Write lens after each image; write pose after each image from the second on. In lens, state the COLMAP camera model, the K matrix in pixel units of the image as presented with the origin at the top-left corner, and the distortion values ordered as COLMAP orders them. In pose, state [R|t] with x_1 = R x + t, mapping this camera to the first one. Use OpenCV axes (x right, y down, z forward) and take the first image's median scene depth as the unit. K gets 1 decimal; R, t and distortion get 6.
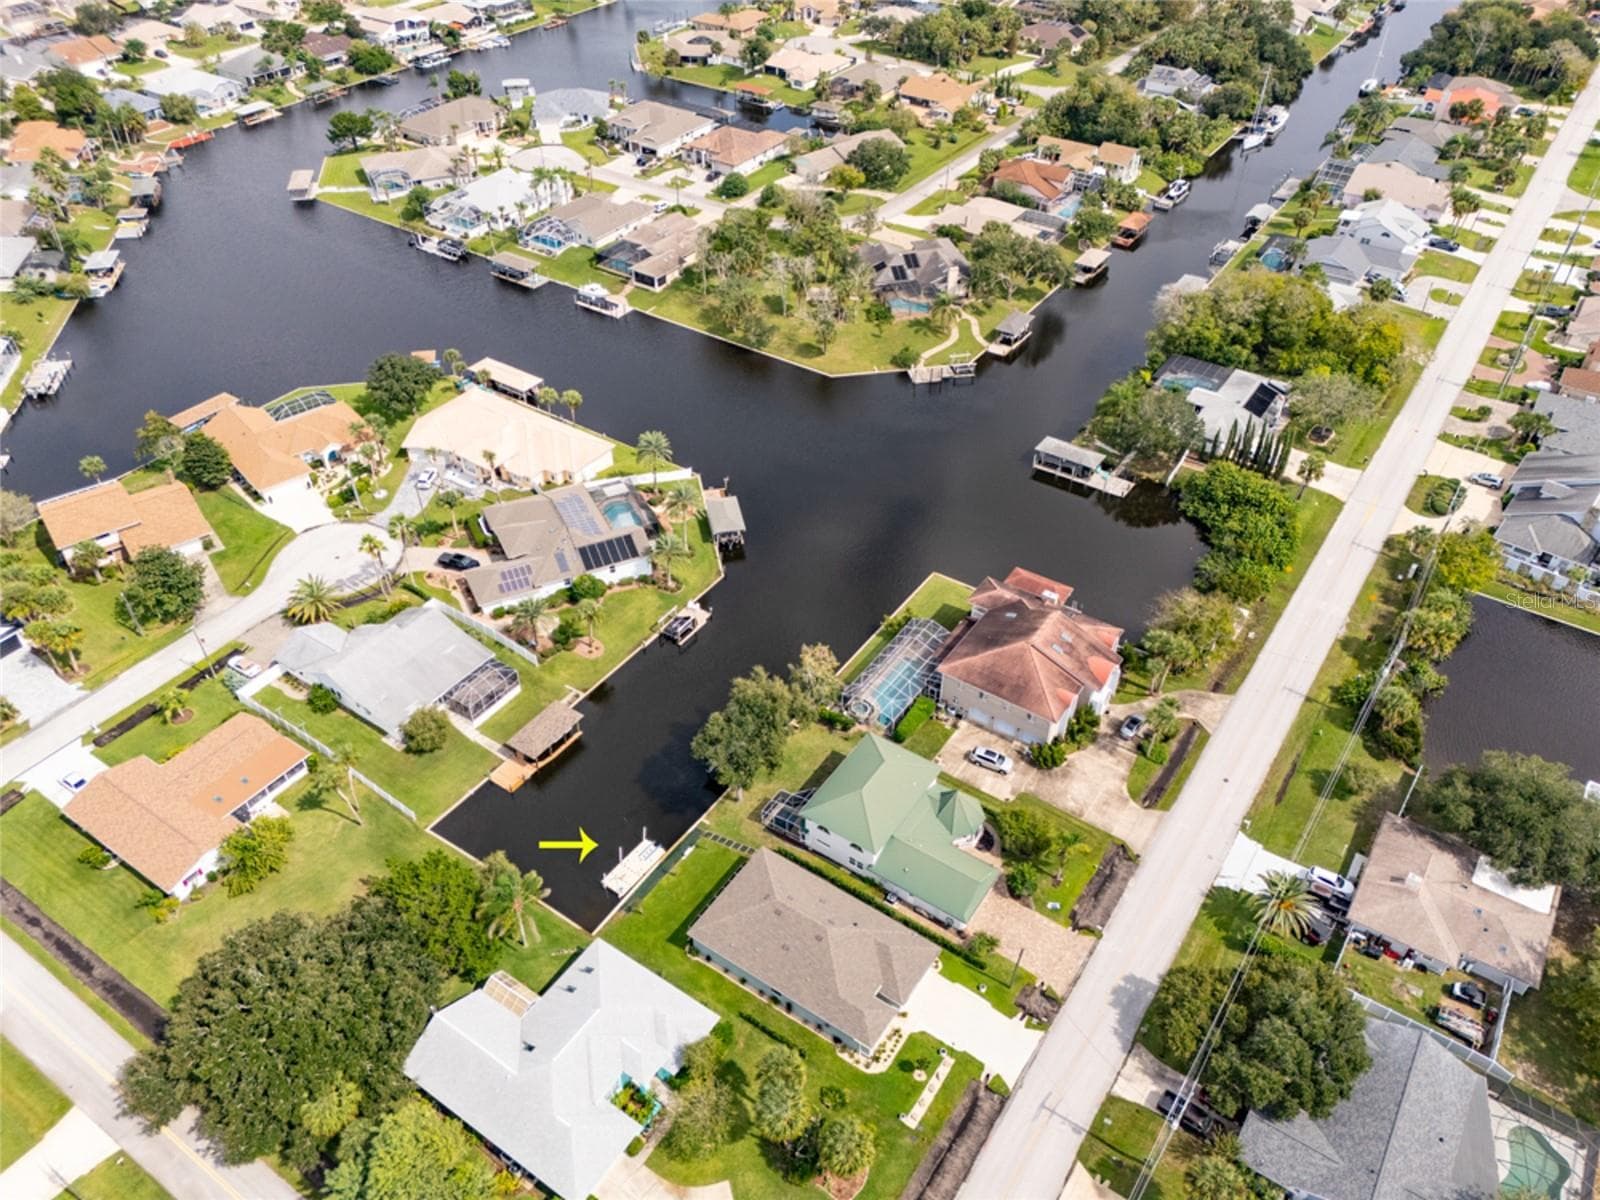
lens RADIAL K [[1175.9, 0, 799.2], [0, 1175.9, 603.6], [0, 0, 1]] dist [0.076181, -0.079770]
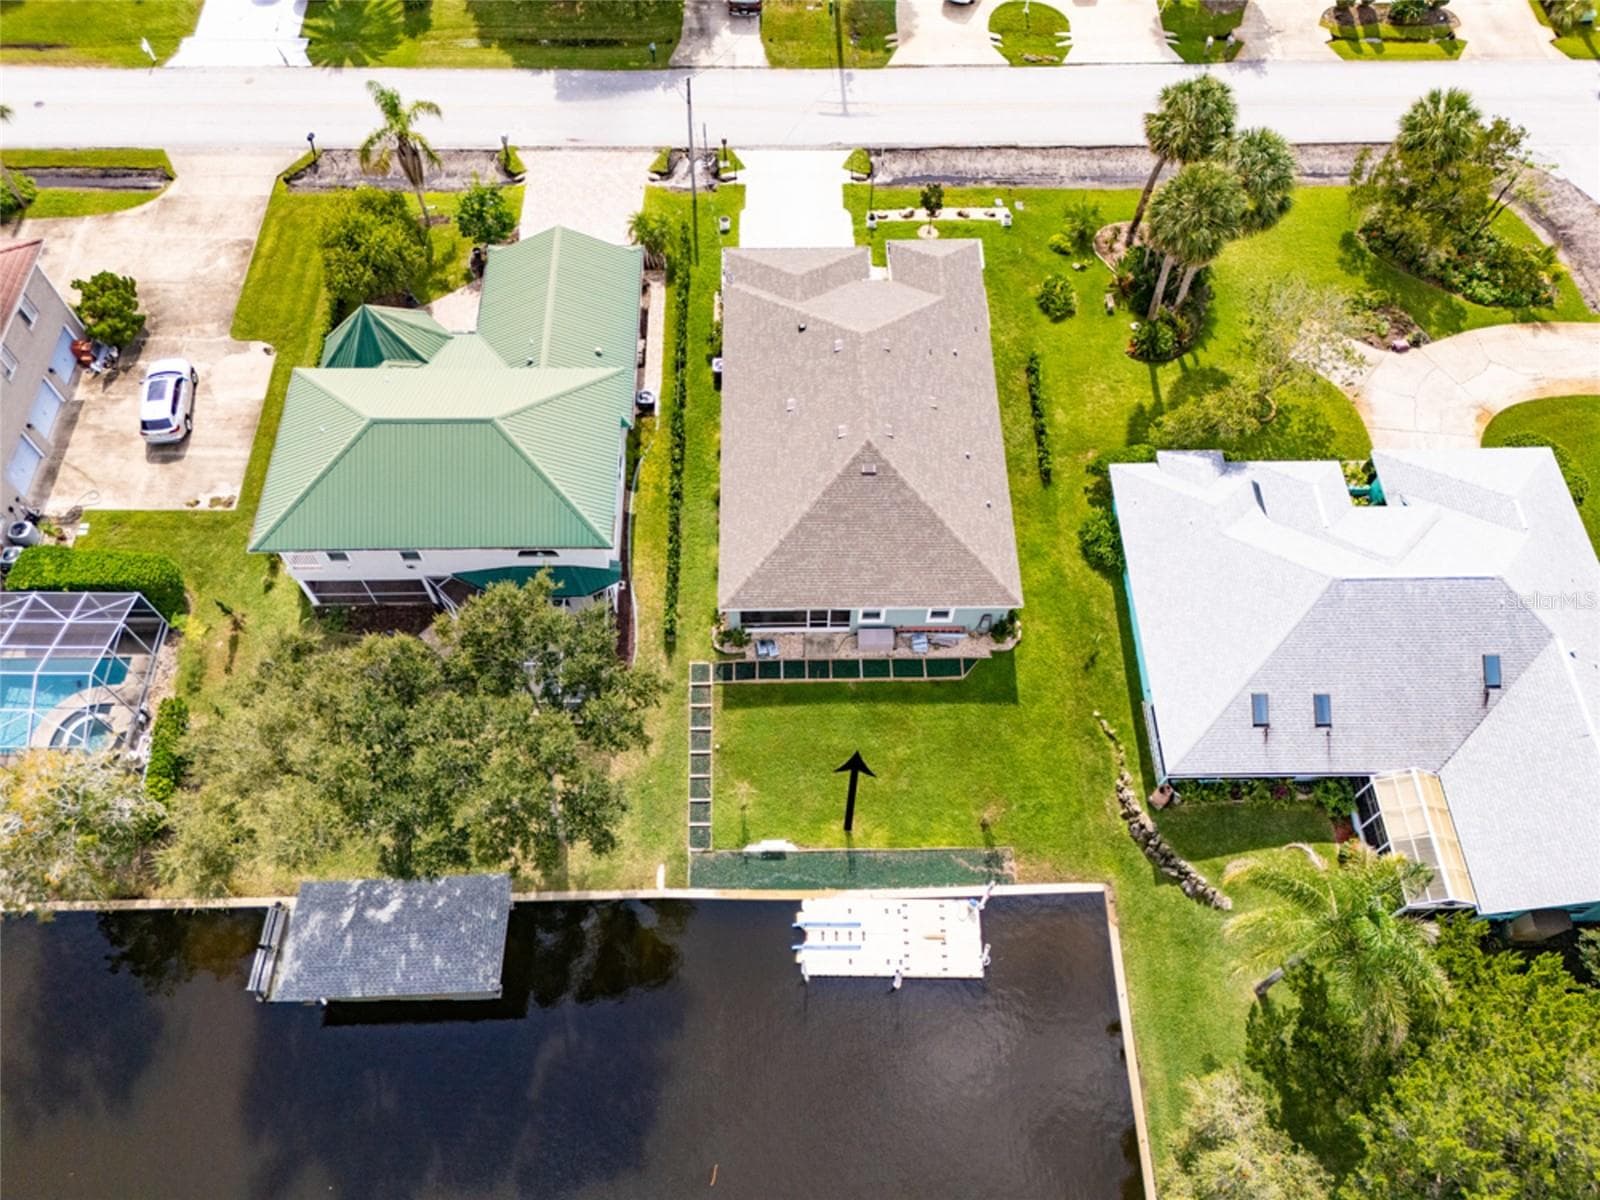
lens RADIAL K [[1175.9, 0, 799.2], [0, 1175.9, 603.6], [0, 0, 1]] dist [0.076181, -0.079770]
pose [[-0.575745, -0.711919, 0.402106, -0.137342], [0.519890, 0.060817, 0.852065, -0.078305], [-0.631057, 0.699623, 0.335105, 0.571584]]
